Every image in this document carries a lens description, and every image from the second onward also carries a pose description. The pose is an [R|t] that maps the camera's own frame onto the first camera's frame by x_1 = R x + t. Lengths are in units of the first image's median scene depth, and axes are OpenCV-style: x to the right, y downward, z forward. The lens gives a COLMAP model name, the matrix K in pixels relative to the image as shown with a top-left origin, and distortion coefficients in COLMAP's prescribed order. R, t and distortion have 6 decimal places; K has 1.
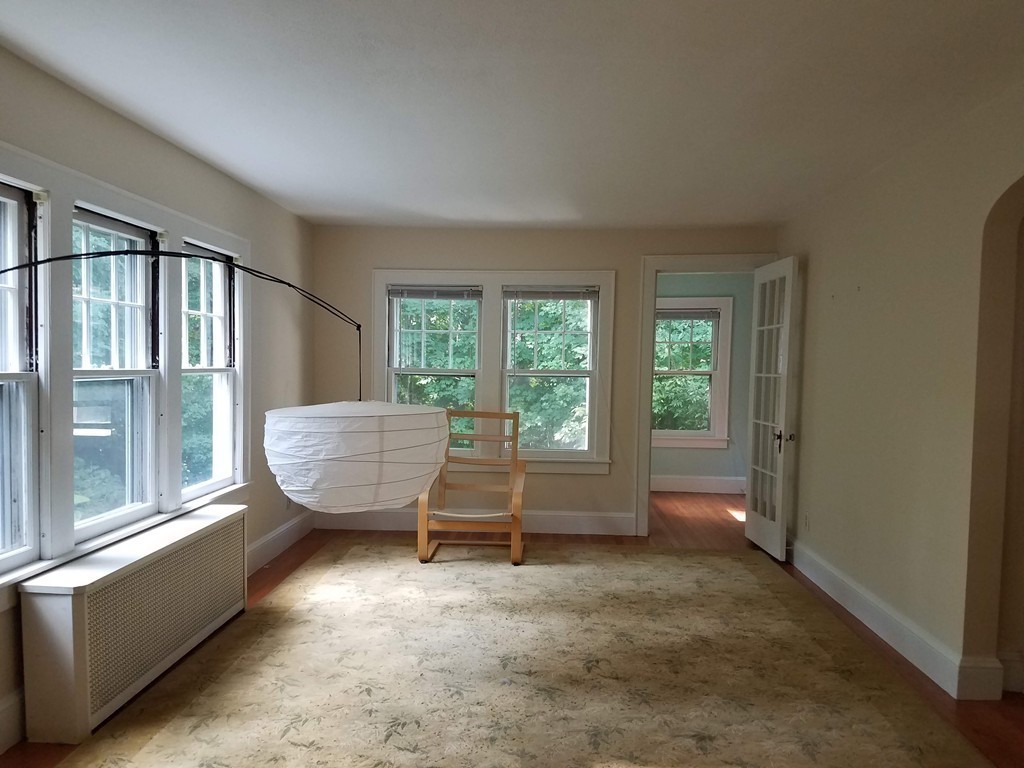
lens RADIAL K [[789.4, 0, 509.4], [0, 789.4, 402.2], [0, 0, 1]] dist [0.203551, -0.312734]
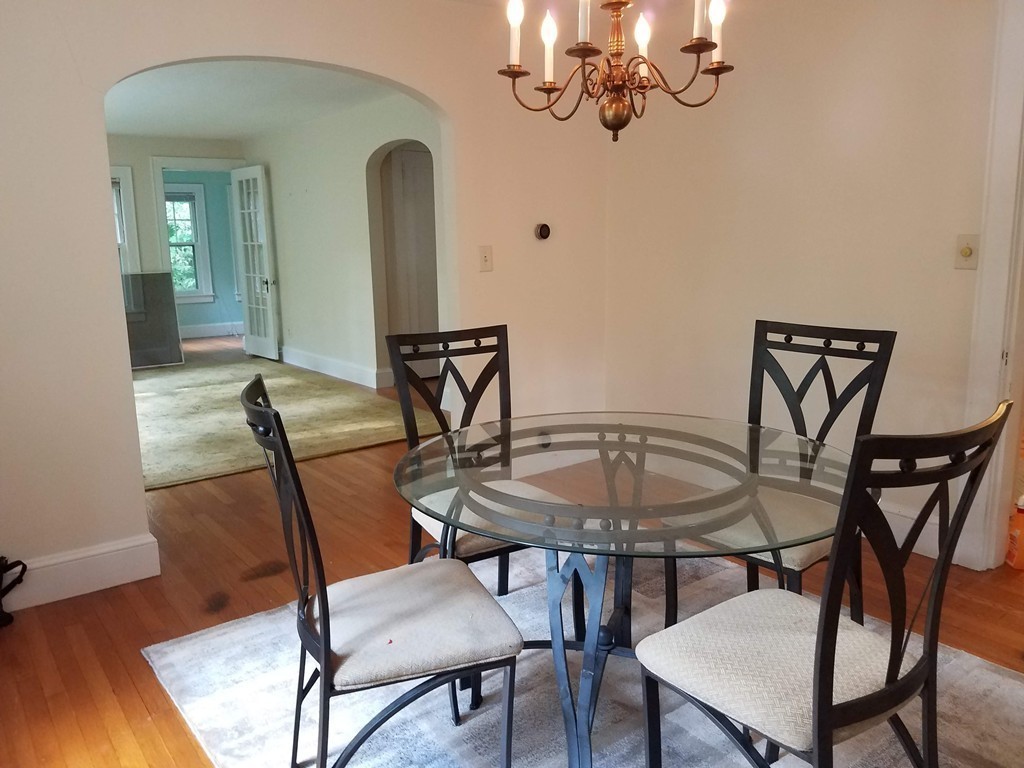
lens RADIAL K [[789.4, 0, 509.4], [0, 789.4, 402.2], [0, 0, 1]] dist [0.203551, -0.312734]
pose [[0.769251, -0.157839, 0.619145, -0.317835], [0.061100, 0.982739, 0.174617, 0.026929], [-0.636019, -0.096494, 0.765617, -0.548686]]
